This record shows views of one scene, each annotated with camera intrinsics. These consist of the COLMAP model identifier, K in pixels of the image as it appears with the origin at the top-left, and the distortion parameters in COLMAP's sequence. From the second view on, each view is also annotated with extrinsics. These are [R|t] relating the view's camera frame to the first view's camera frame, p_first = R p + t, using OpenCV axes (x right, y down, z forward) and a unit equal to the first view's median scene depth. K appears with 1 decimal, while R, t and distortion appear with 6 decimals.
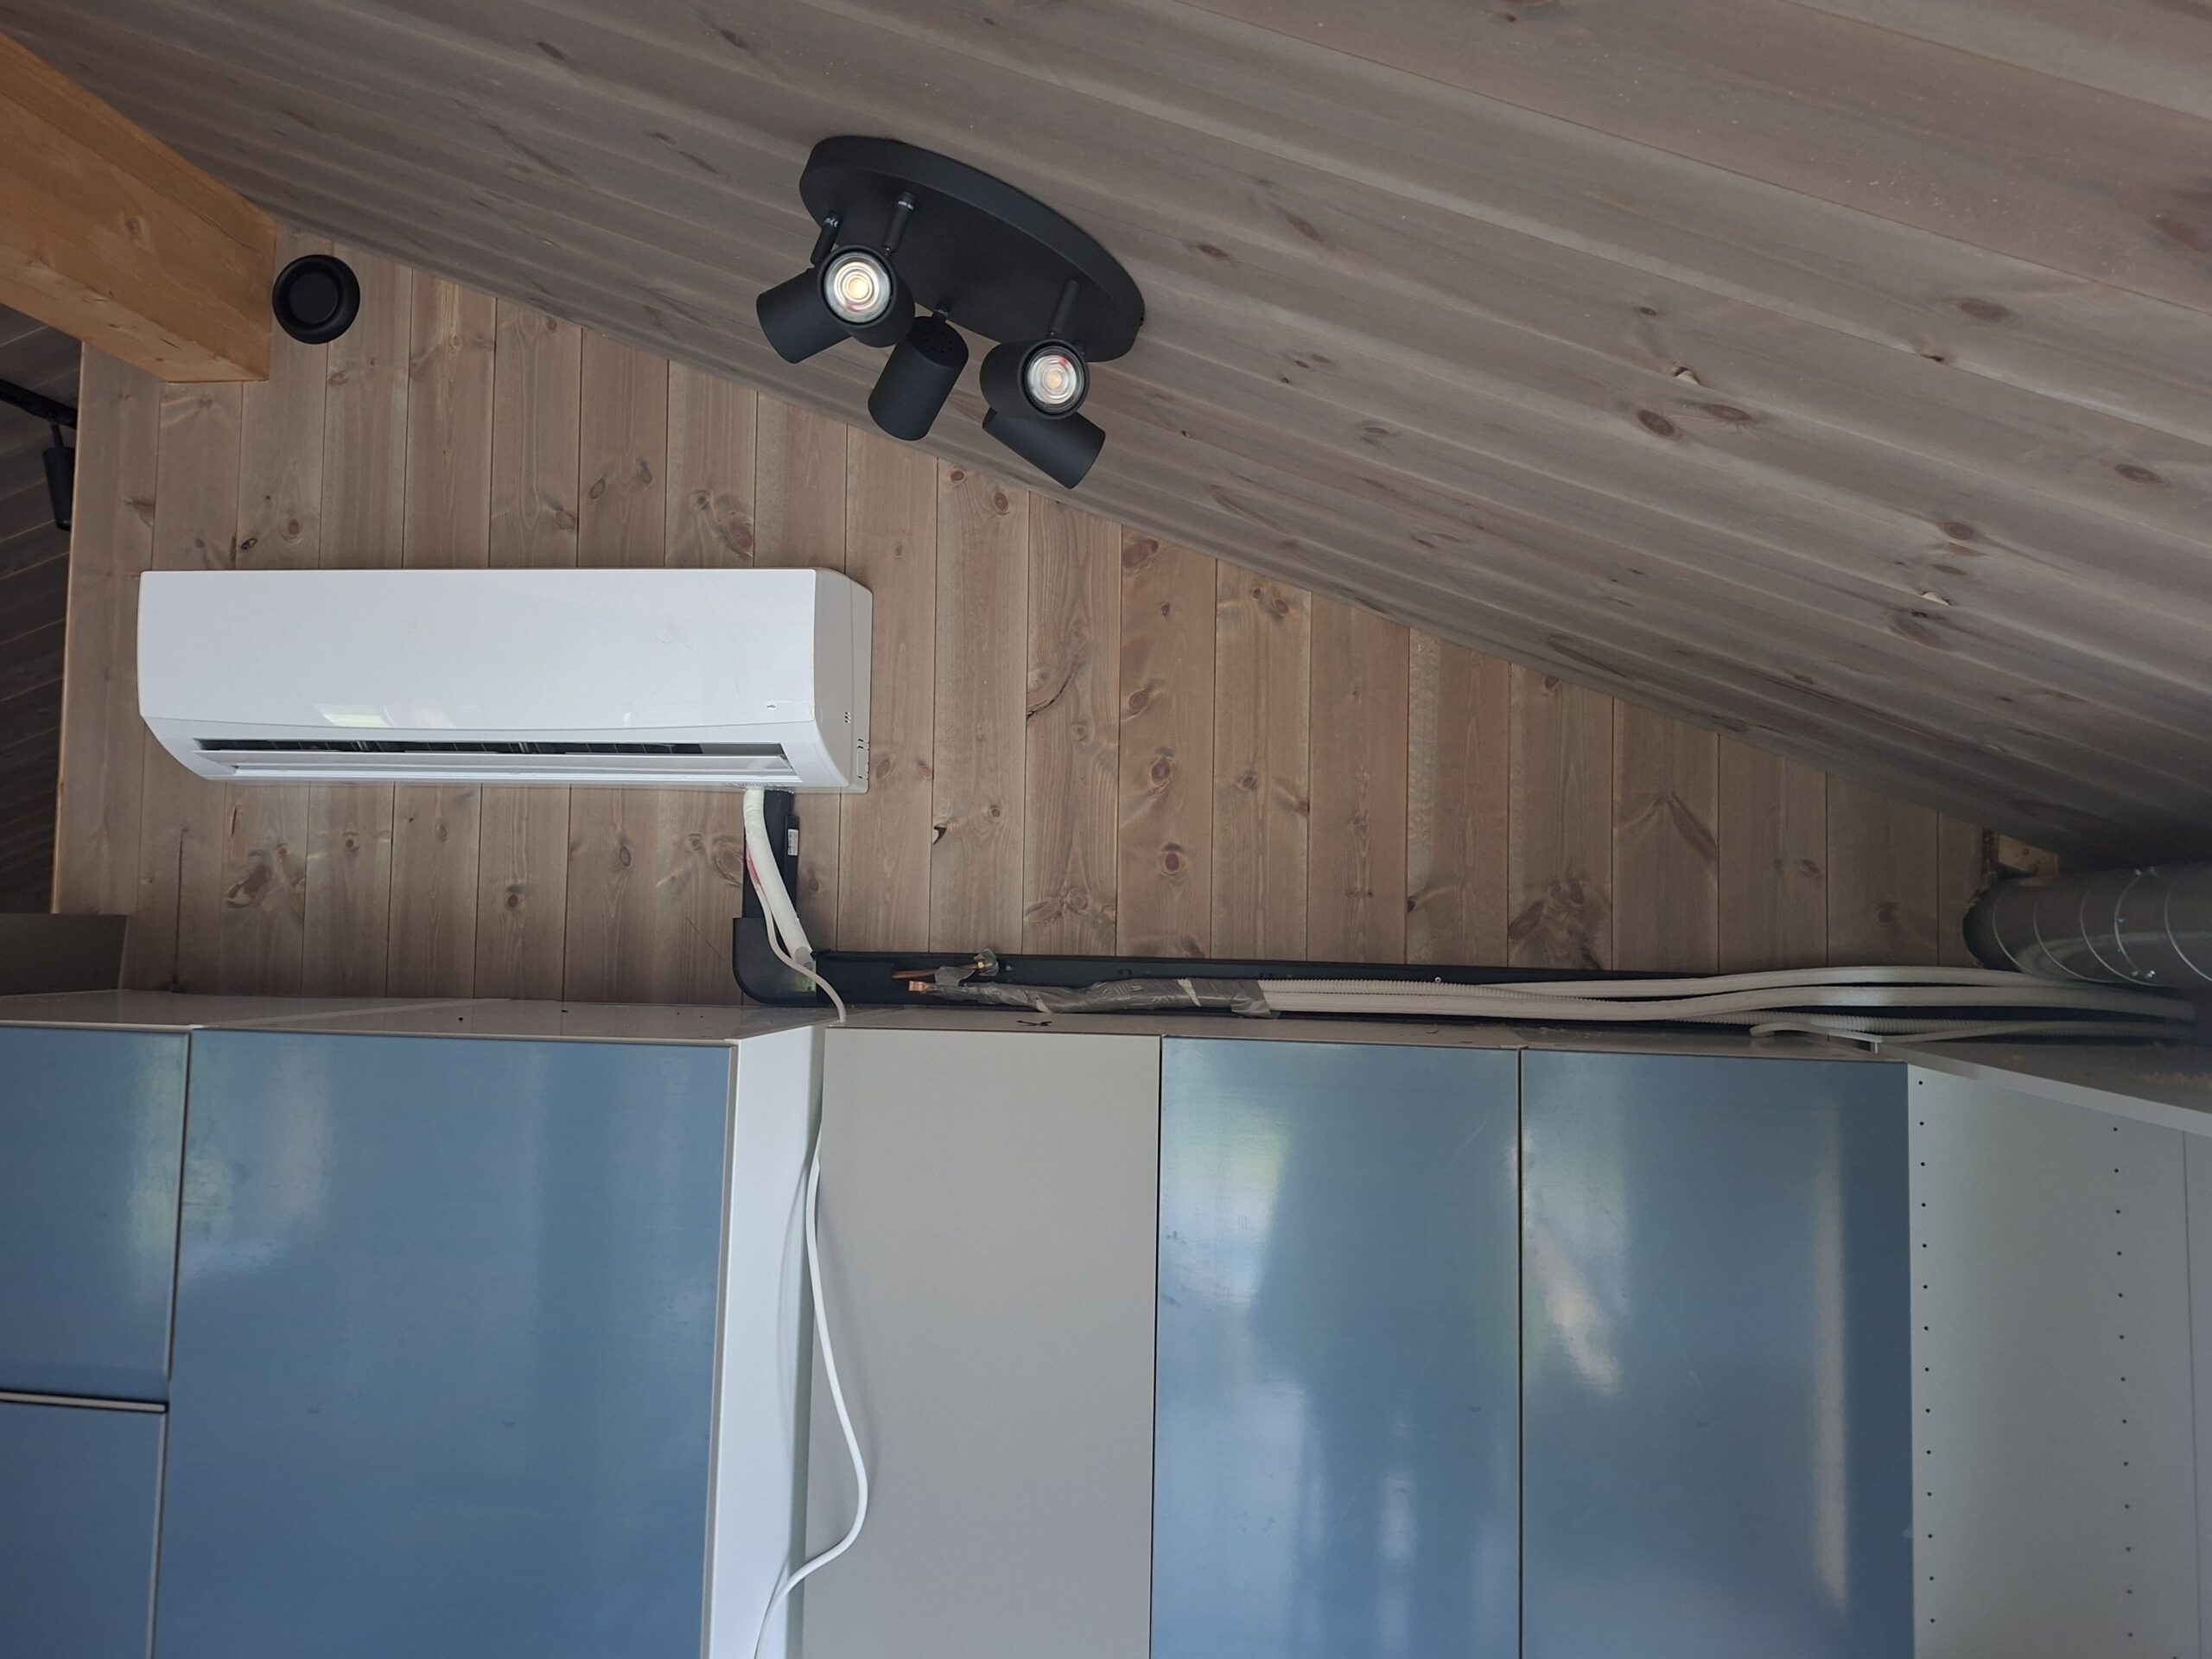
lens RADIAL K [[1546.1, 0, 1139.0], [0, 1546.1, 825.5], [0, 0, 1]] dist [0.081635, -0.094973]
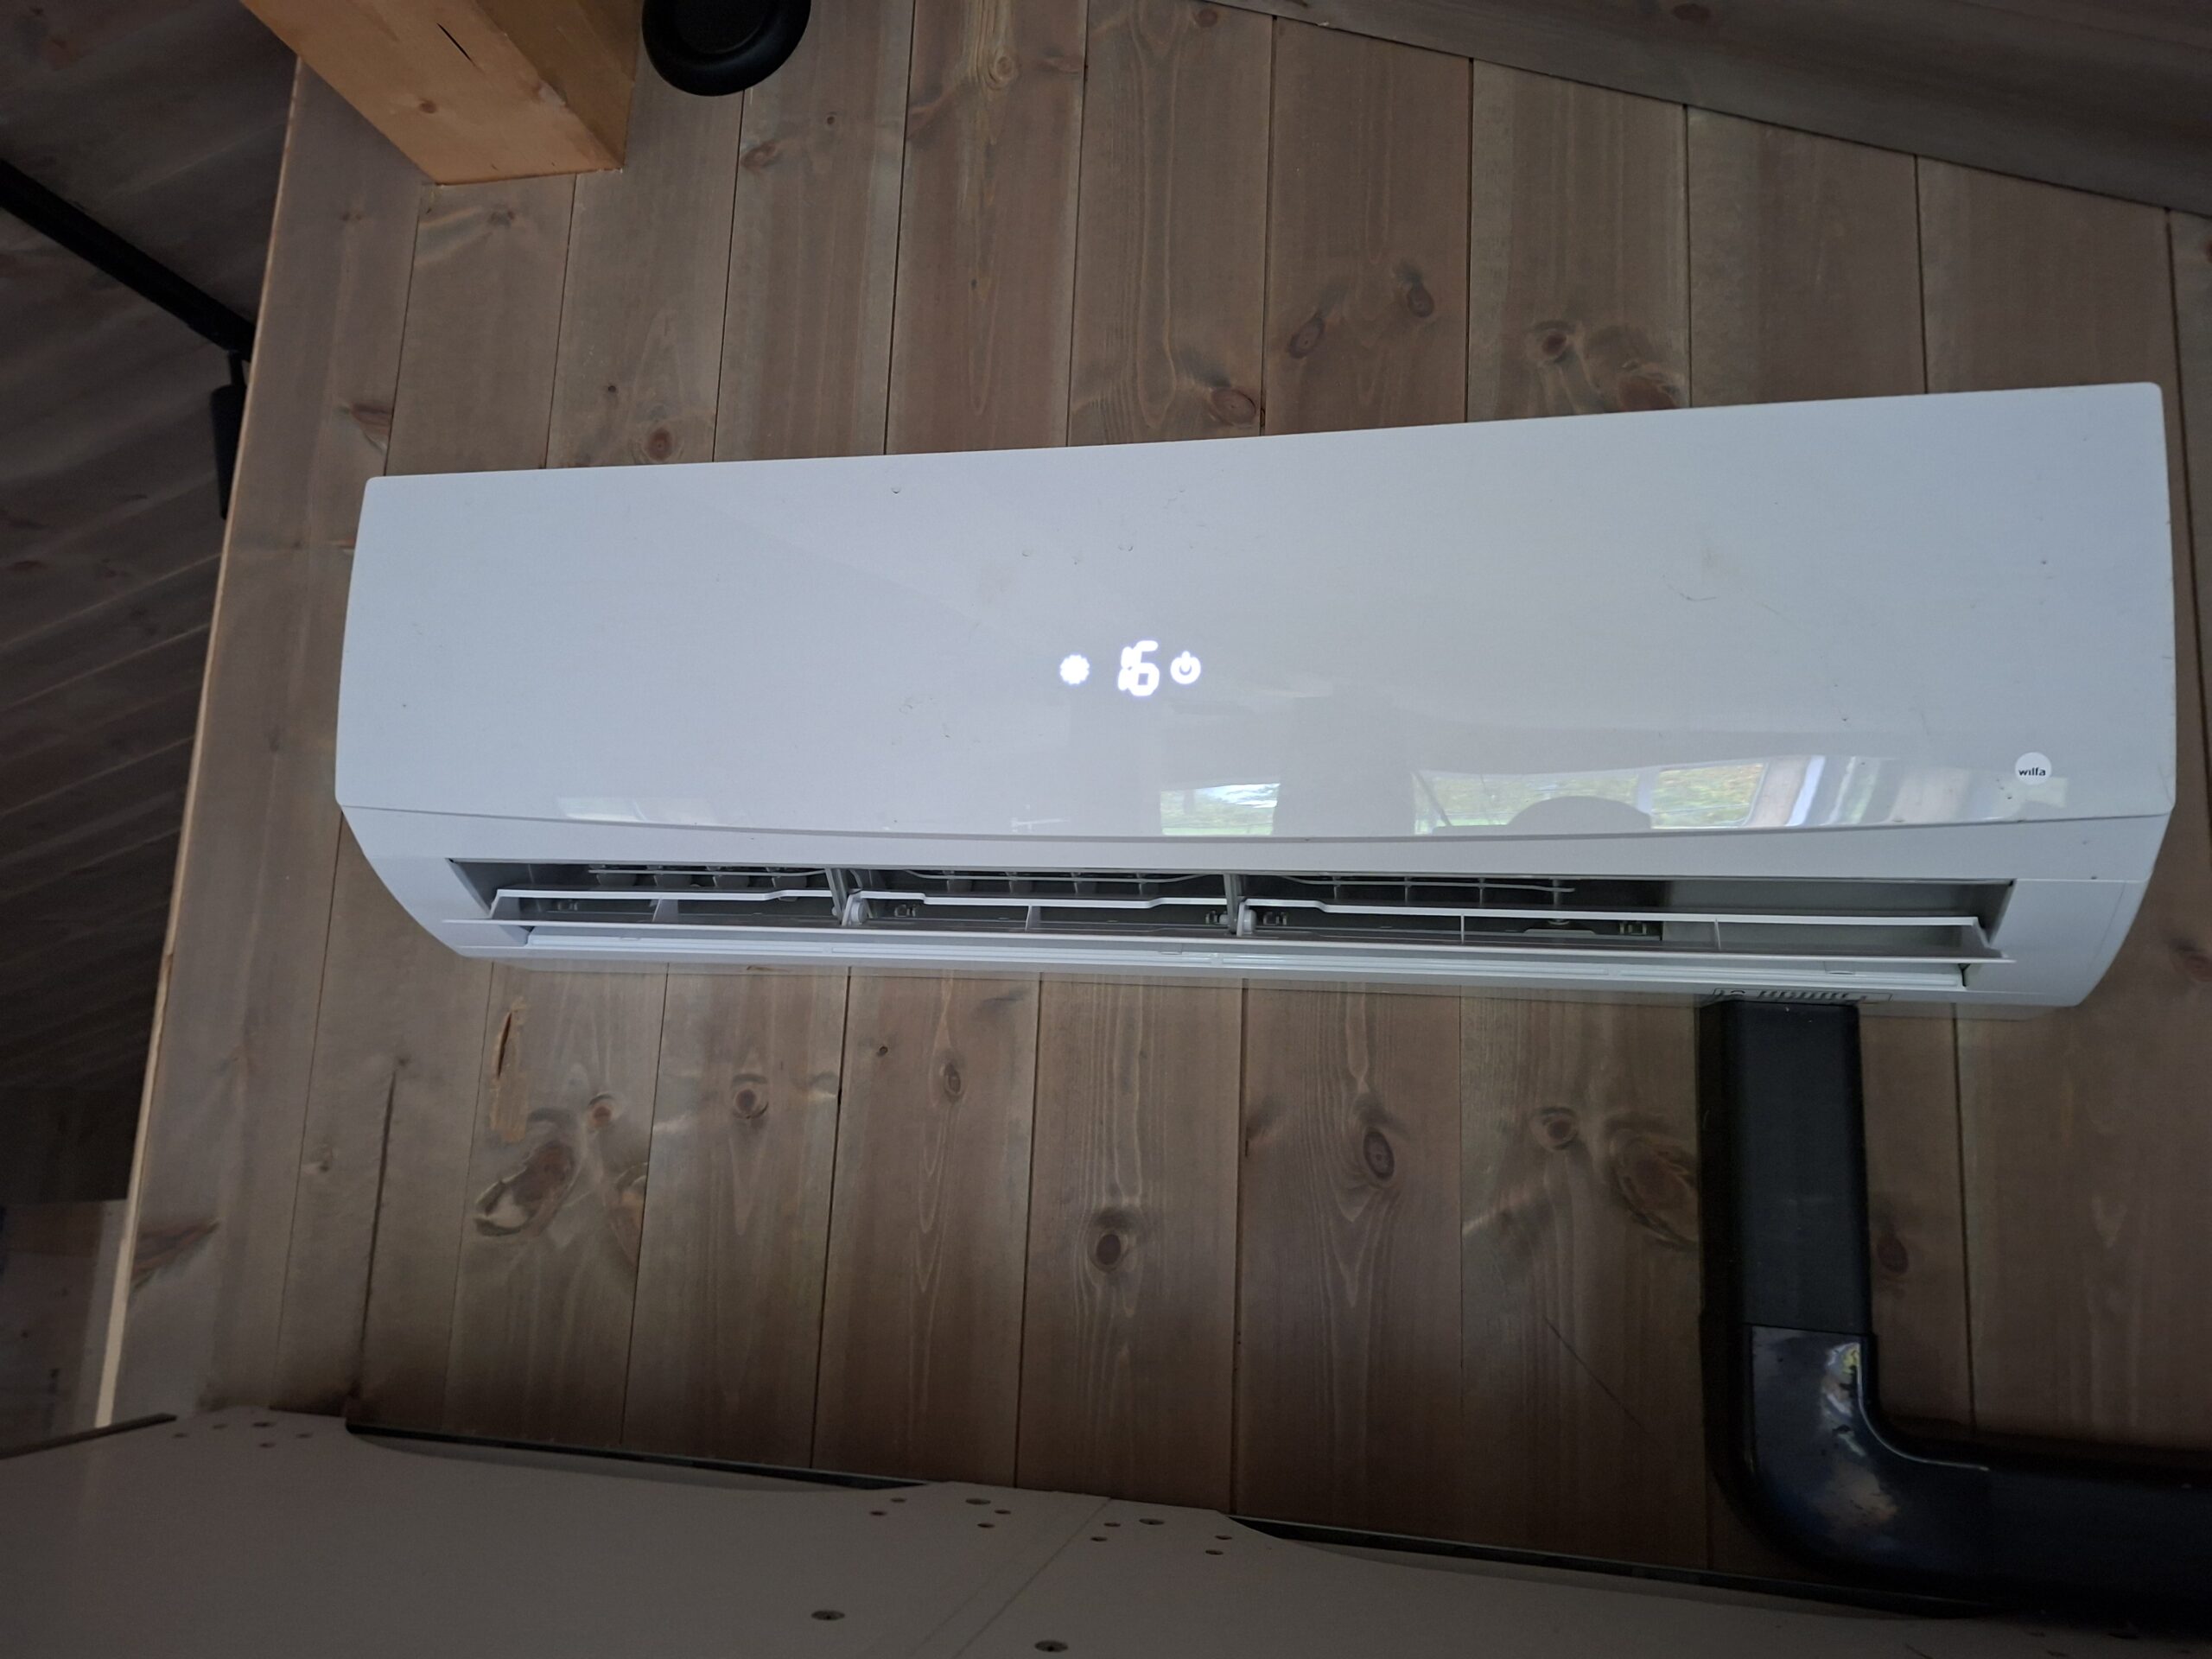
lens RADIAL K [[1539.0, 0, 1105.8], [0, 1539.0, 844.4], [0, 0, 1]] dist [0.155402, -0.236714]
pose [[0.994298, 0.013757, -0.105745, -0.356754], [-0.026032, 0.992955, -0.115600, -0.012858], [0.103410, 0.117694, 0.987651, 0.562007]]
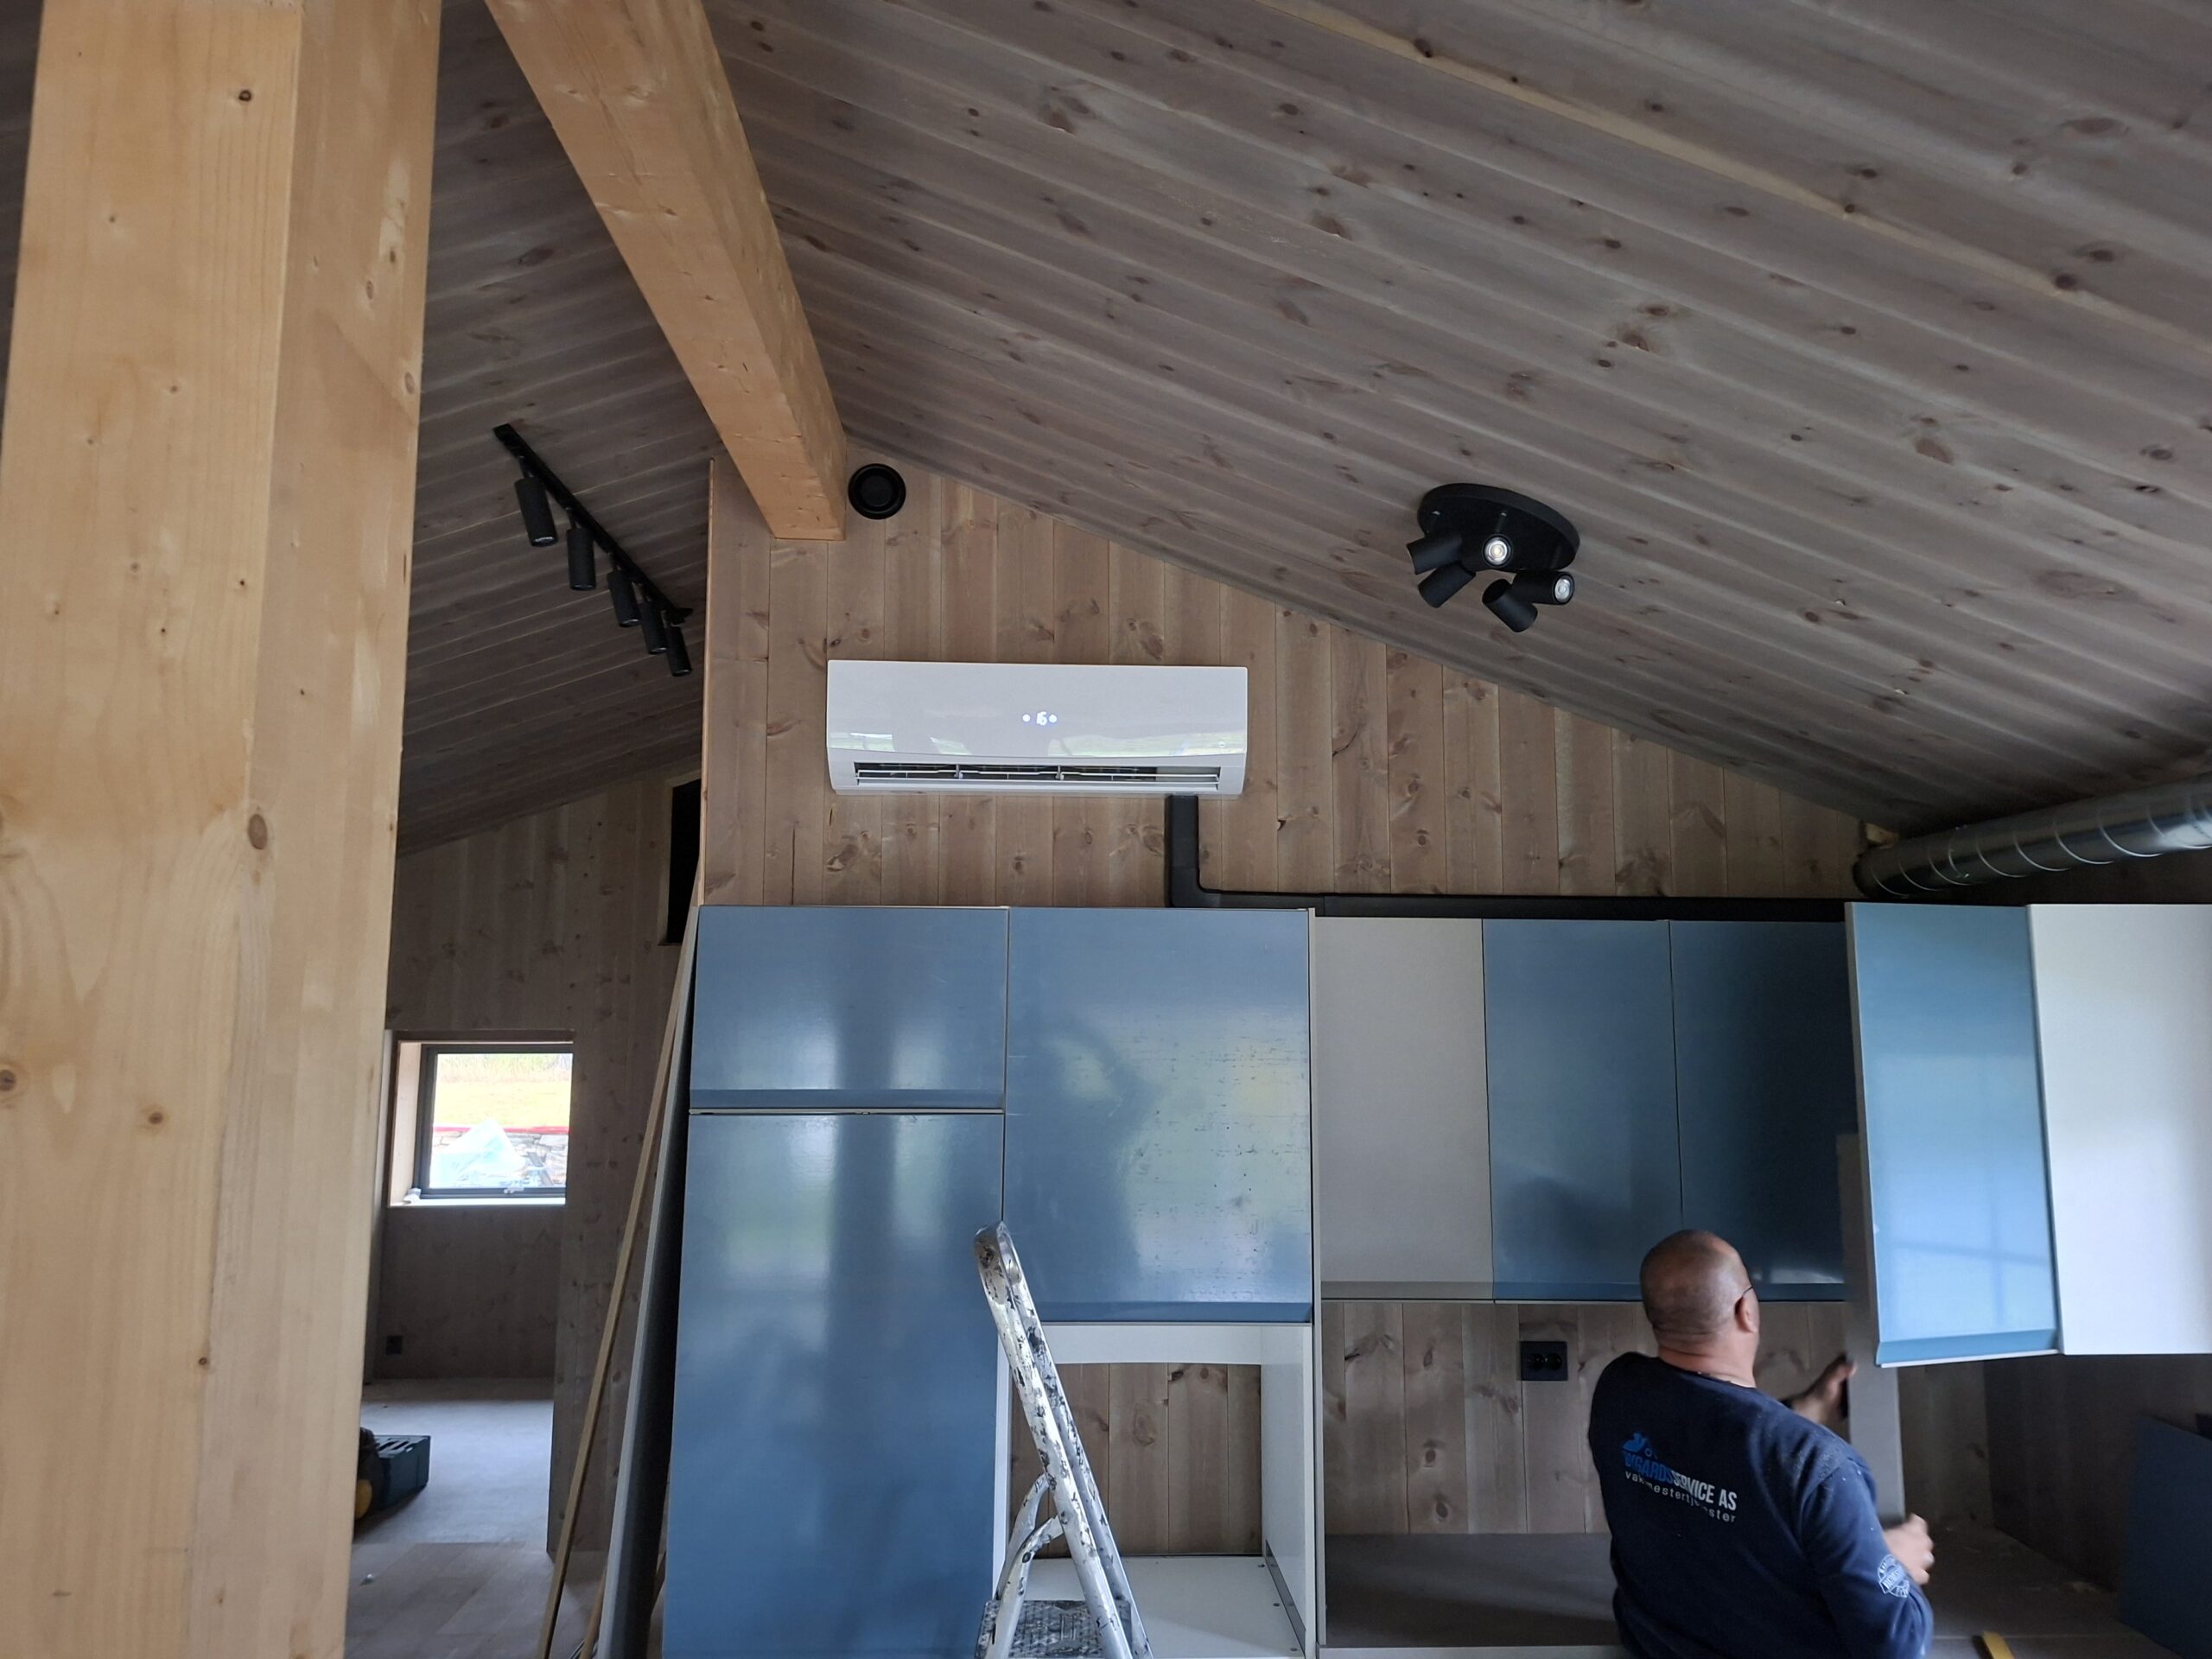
lens RADIAL K [[1560.7, 0, 1106.0], [0, 1560.7, 829.5], [0, 0, 1]] dist [0.068040, -0.076994]
pose [[0.985628, 0.006196, 0.168817, -0.582188], [0.004134, 0.998143, -0.060767, 0.109179], [-0.168880, 0.060592, 0.983772, -0.606544]]
